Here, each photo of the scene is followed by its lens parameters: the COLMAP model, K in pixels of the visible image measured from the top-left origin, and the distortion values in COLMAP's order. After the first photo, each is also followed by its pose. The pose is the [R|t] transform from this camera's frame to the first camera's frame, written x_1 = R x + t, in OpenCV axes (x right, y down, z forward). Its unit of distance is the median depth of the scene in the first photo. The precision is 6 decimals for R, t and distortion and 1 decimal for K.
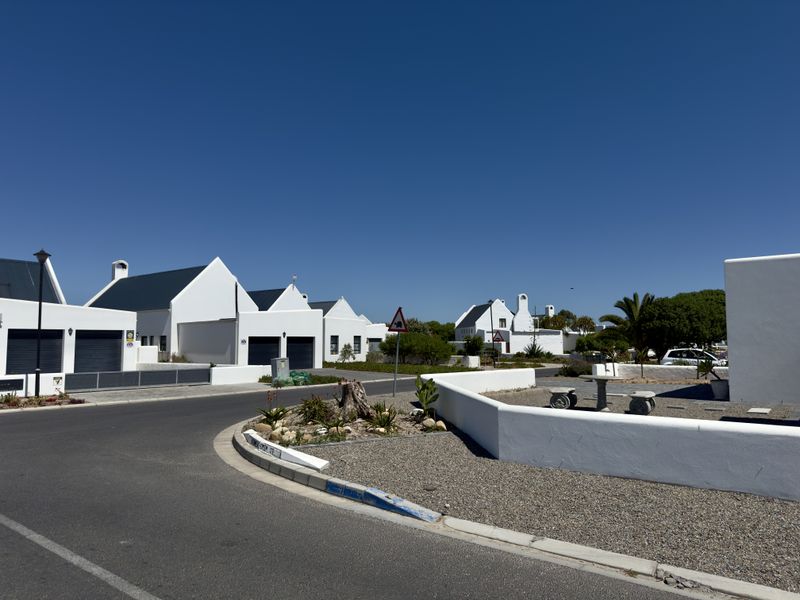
lens RADIAL K [[552.1, 0, 400.0], [0, 552.1, 300.0], [0, 0, 1]] dist [0.065748, -0.101740]
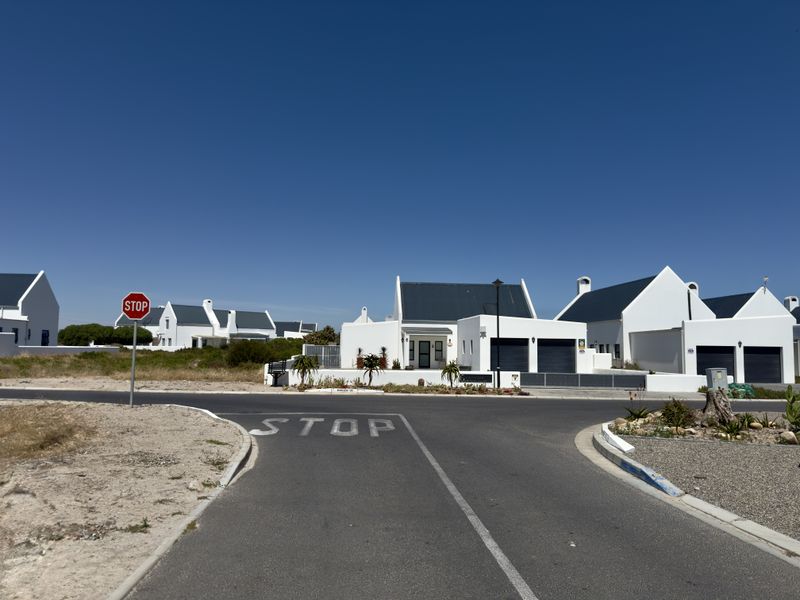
lens RADIAL K [[552.1, 0, 400.0], [0, 552.1, 300.0], [0, 0, 1]] dist [0.065748, -0.101740]
pose [[0.676706, -0.051467, -0.734452, 0.101298], [0.040058, 0.998650, -0.033073, -0.002922], [0.735163, -0.007040, 0.677854, -0.047942]]
